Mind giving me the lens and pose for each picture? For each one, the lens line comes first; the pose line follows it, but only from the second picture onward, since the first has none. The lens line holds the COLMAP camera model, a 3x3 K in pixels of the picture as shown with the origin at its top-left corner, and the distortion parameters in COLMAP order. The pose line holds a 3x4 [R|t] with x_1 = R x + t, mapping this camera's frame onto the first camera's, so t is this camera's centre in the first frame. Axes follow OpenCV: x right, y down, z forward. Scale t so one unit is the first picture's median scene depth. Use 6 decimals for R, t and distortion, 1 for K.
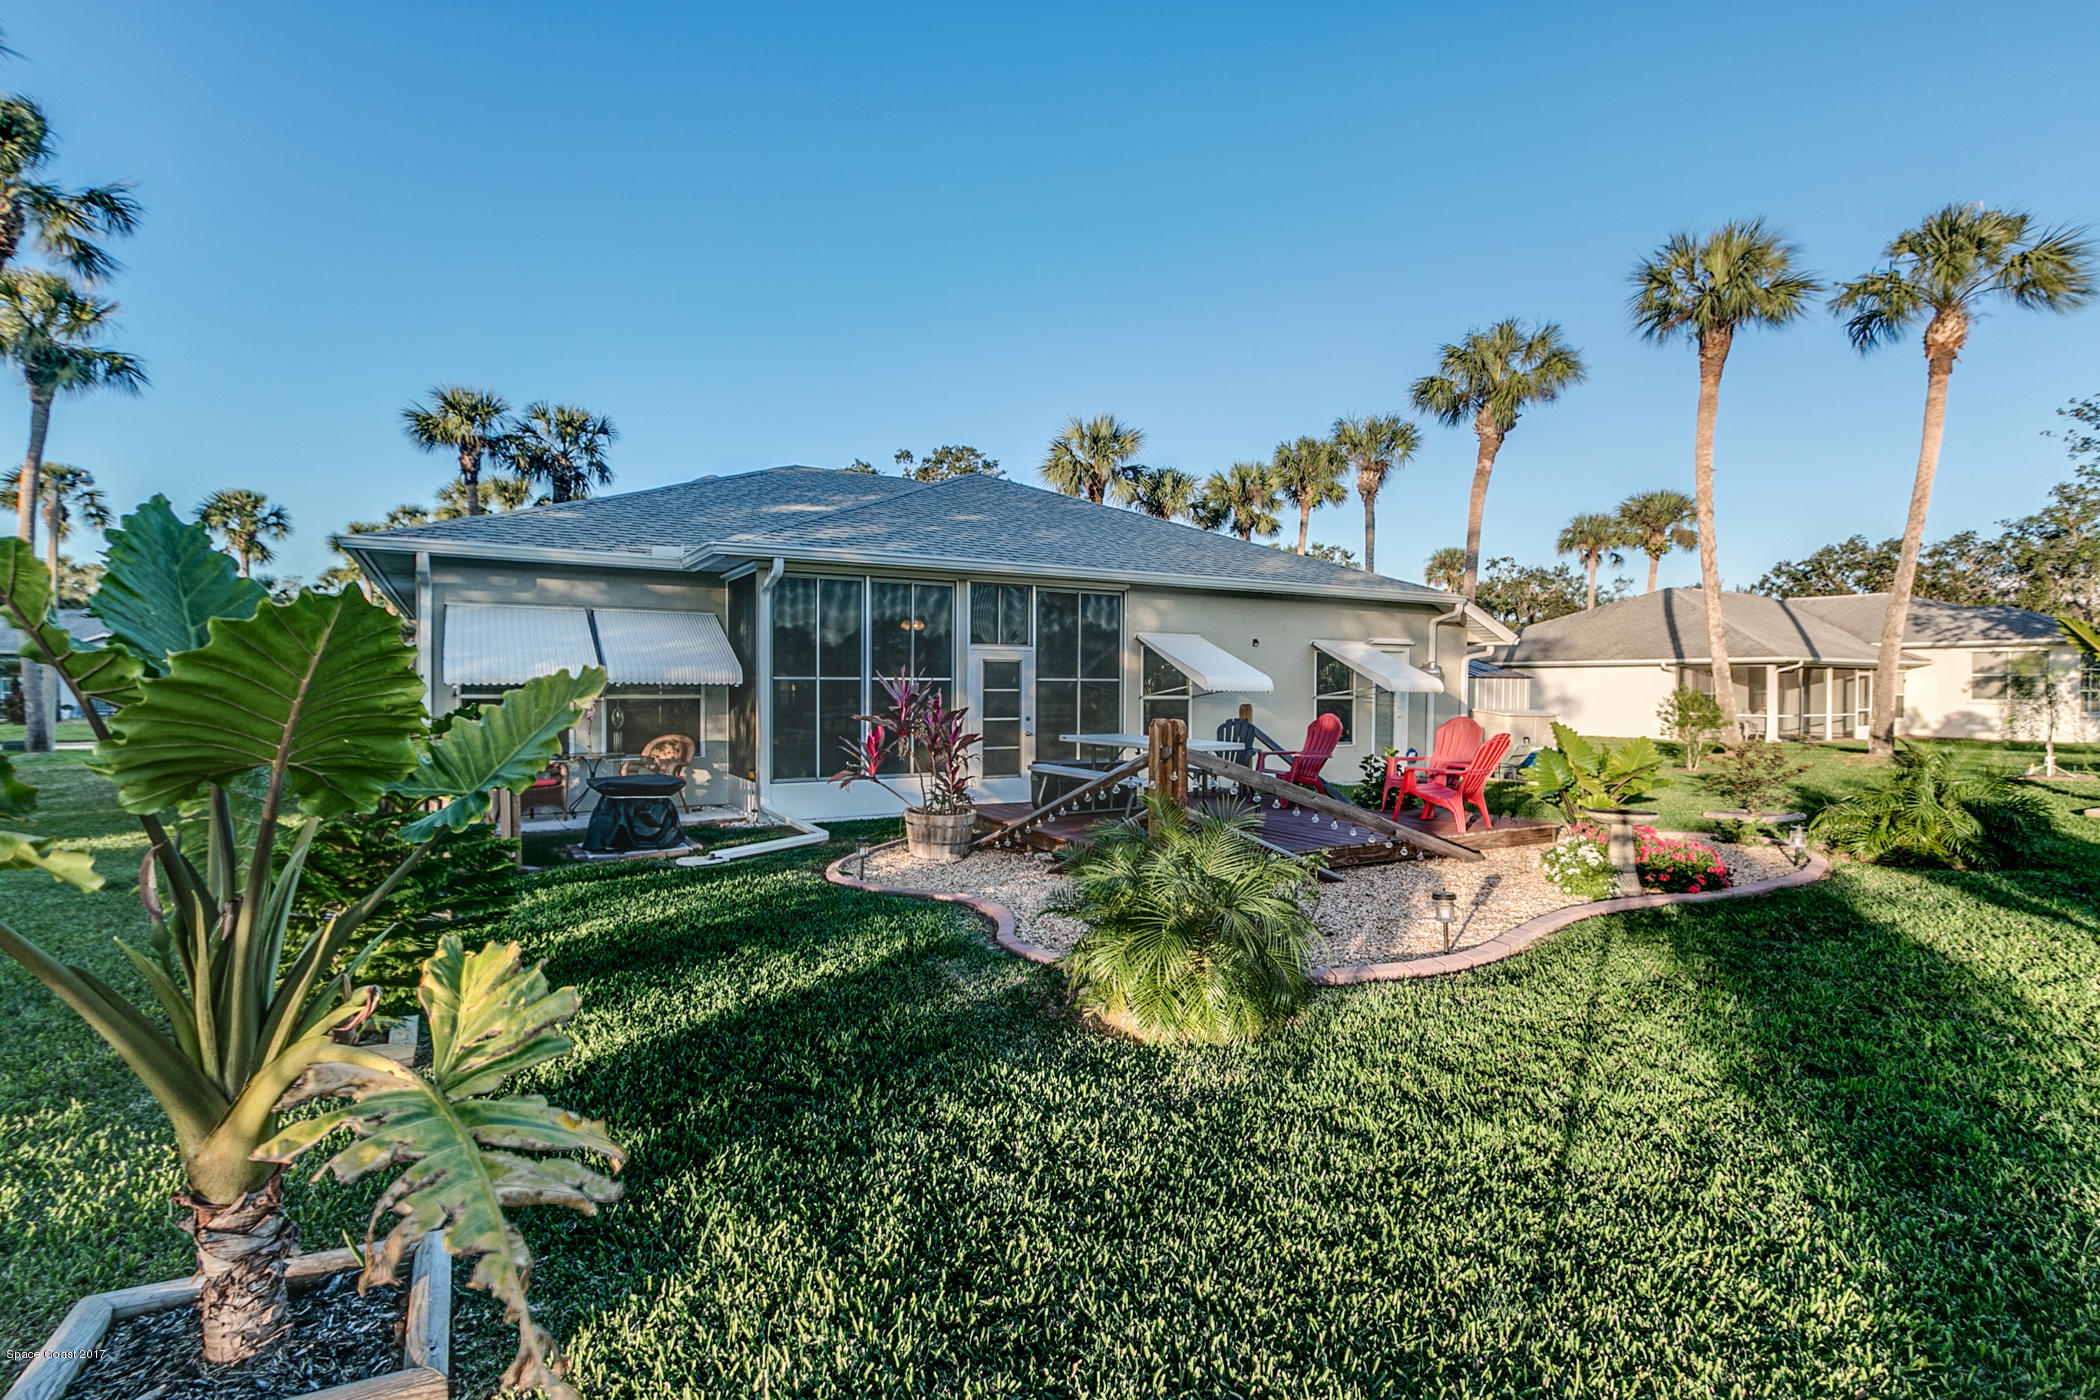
lens RADIAL K [[996.4, 0, 1034.6], [0, 996.4, 700.1], [0, 0, 1]] dist [0.000718, -0.000065]
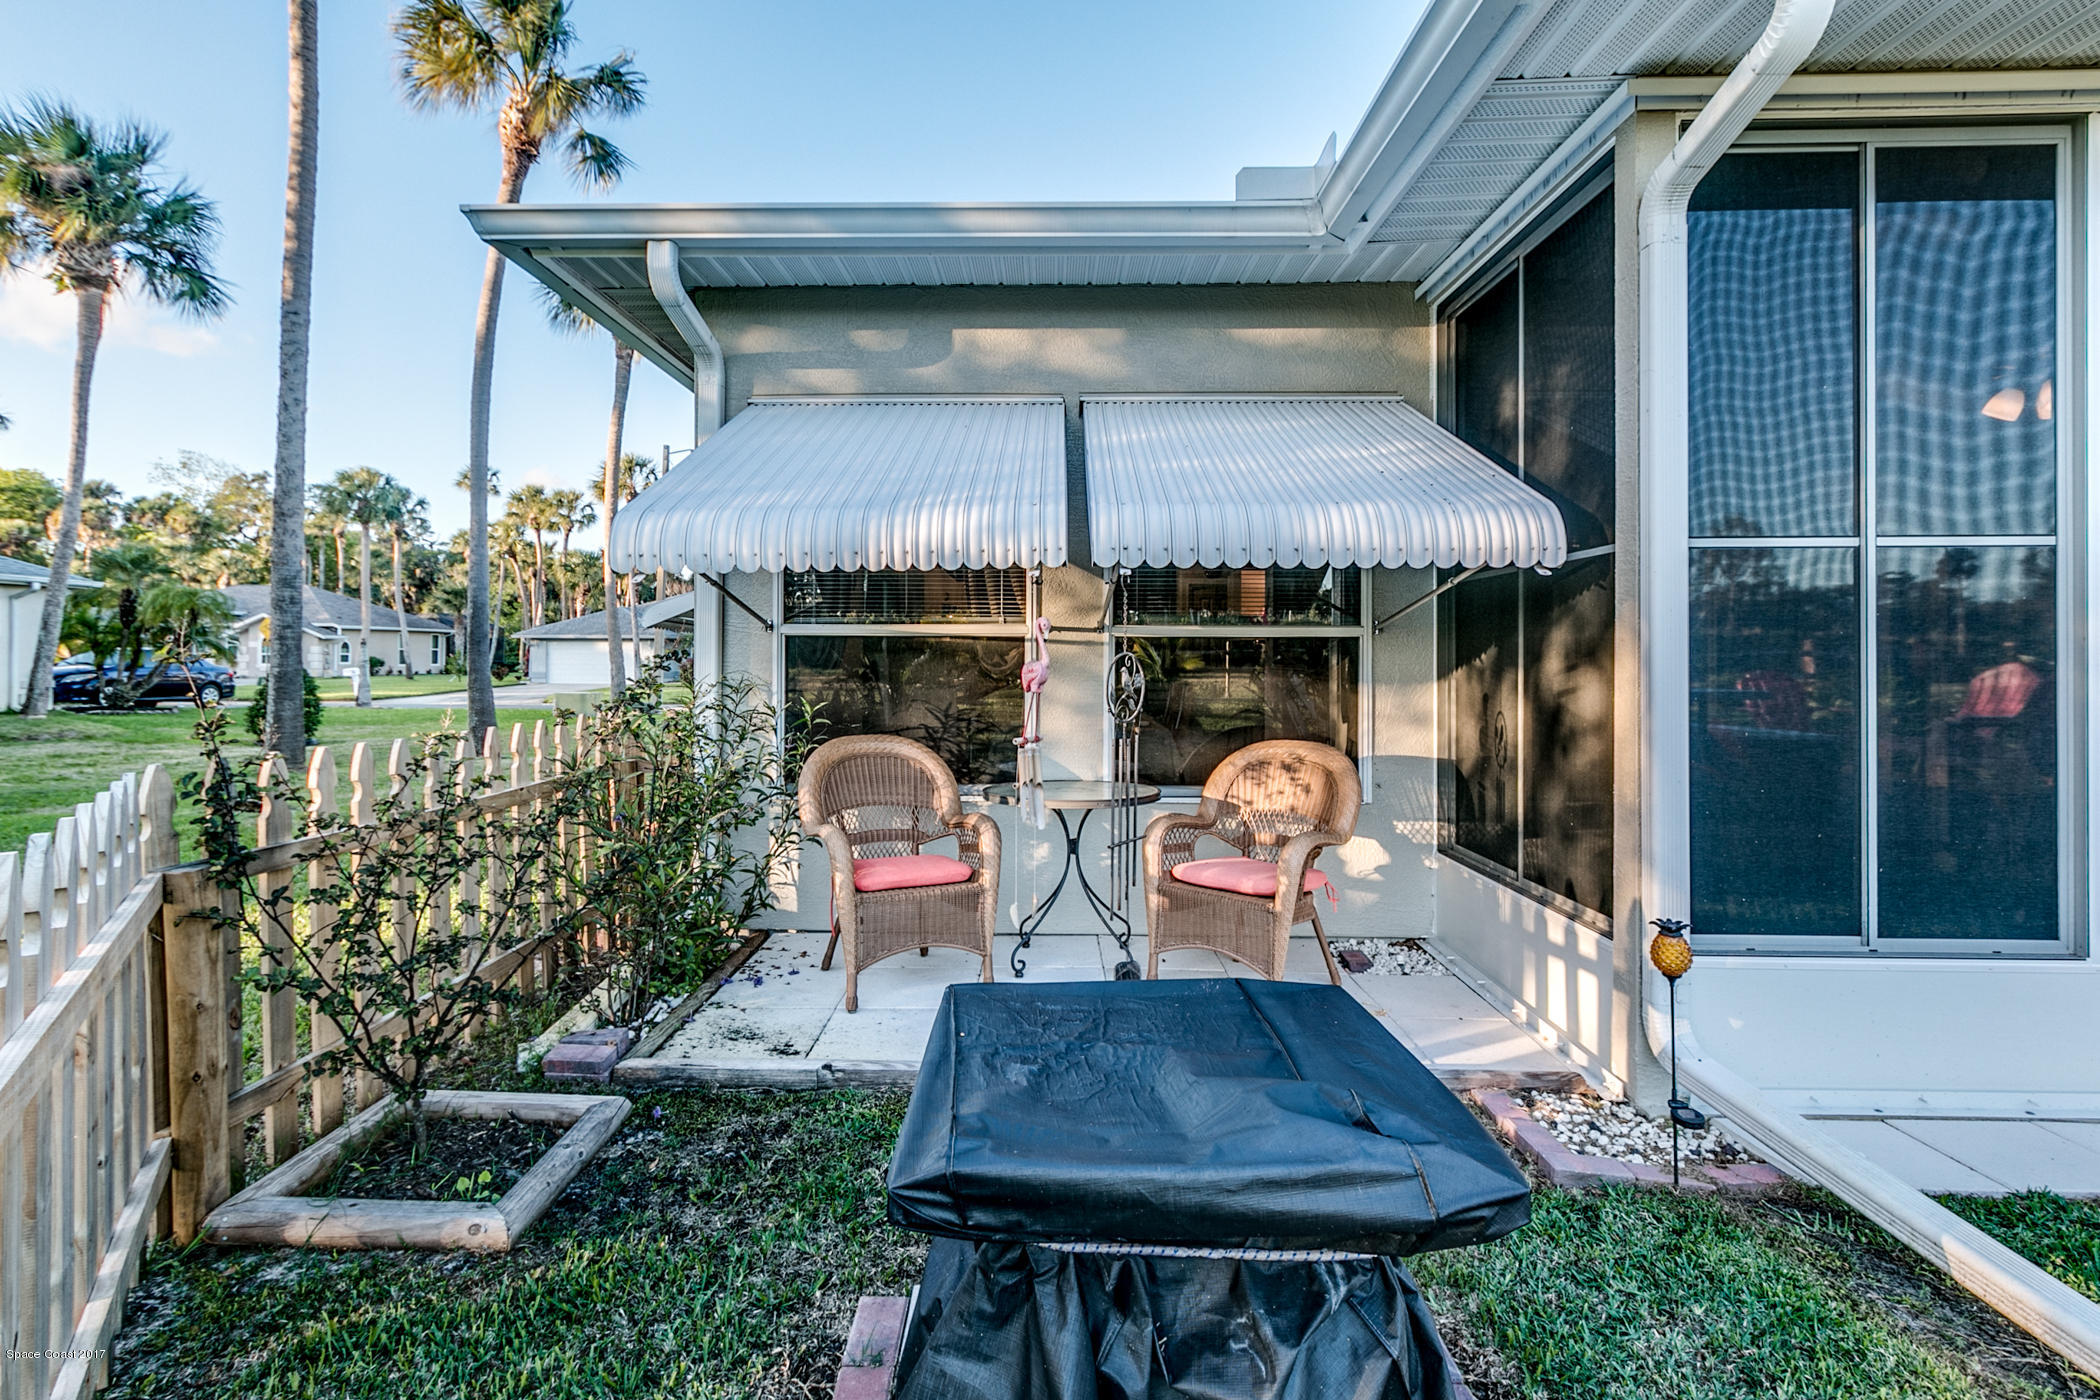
lens RADIAL K [[996.4, 0, 1034.6], [0, 996.4, 700.1], [0, 0, 1]] dist [0.000718, -0.000065]
pose [[0.871181, 0.027753, -0.490177, -0.228636], [-0.010416, 0.999221, 0.038062, 0.009527], [0.490851, -0.028053, 0.870792, 0.556667]]
